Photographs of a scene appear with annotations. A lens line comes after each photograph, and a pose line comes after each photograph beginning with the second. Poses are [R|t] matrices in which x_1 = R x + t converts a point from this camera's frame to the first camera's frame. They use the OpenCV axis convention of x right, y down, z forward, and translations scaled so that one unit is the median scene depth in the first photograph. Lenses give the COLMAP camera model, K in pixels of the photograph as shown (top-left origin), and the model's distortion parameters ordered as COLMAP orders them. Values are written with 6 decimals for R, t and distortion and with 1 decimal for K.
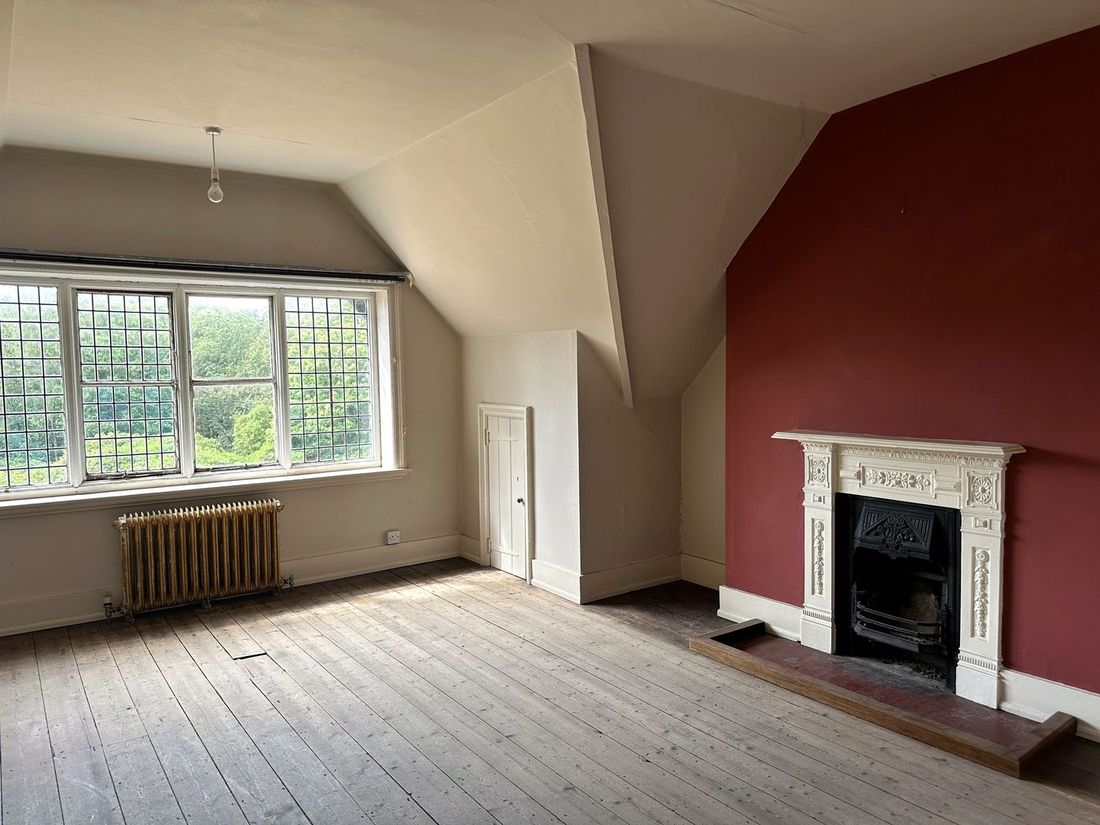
lens RADIAL K [[781.4, 0, 544.4], [0, 781.4, 411.4], [0, 0, 1]] dist [0.034447, -0.004731]
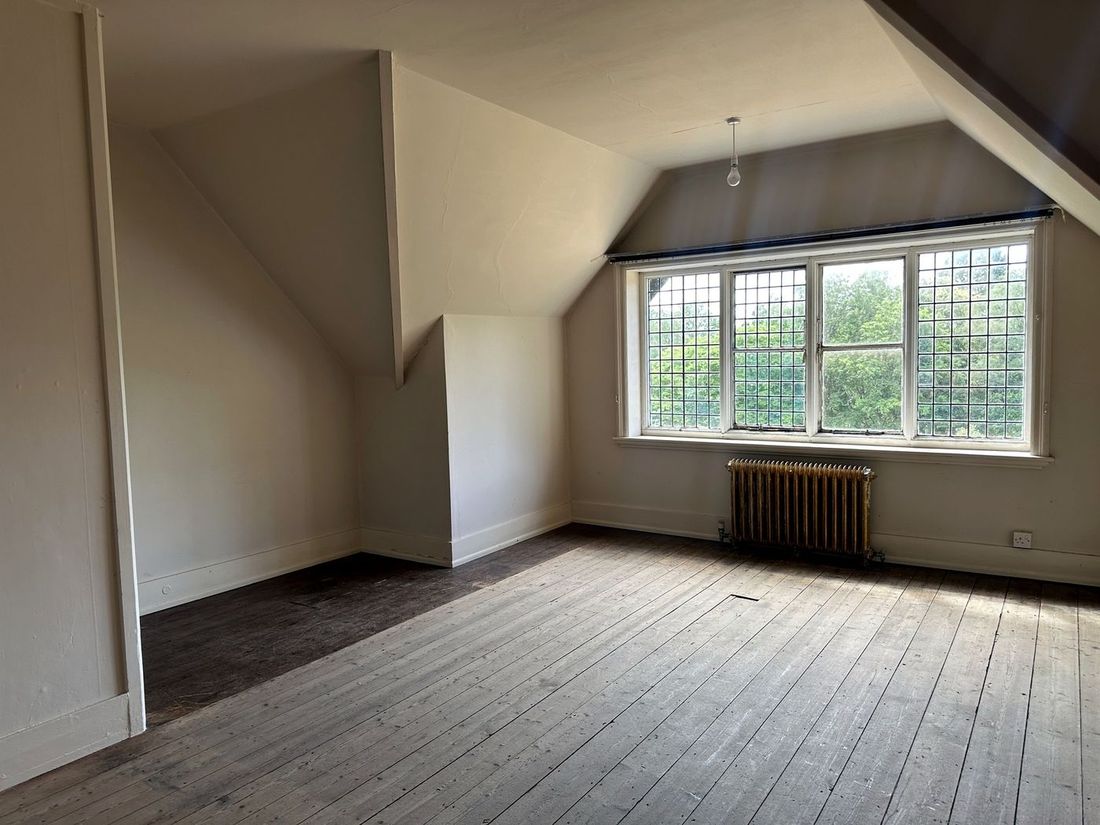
lens RADIAL K [[781.4, 0, 543.1], [0, 781.4, 413.1], [0, 0, 1]] dist [0.034447, -0.004731]
pose [[0.346568, 0.073799, -0.935117, 0.445338], [-0.031975, 0.997250, 0.066853, -0.008629], [0.937480, 0.006731, 0.347975, 0.293754]]
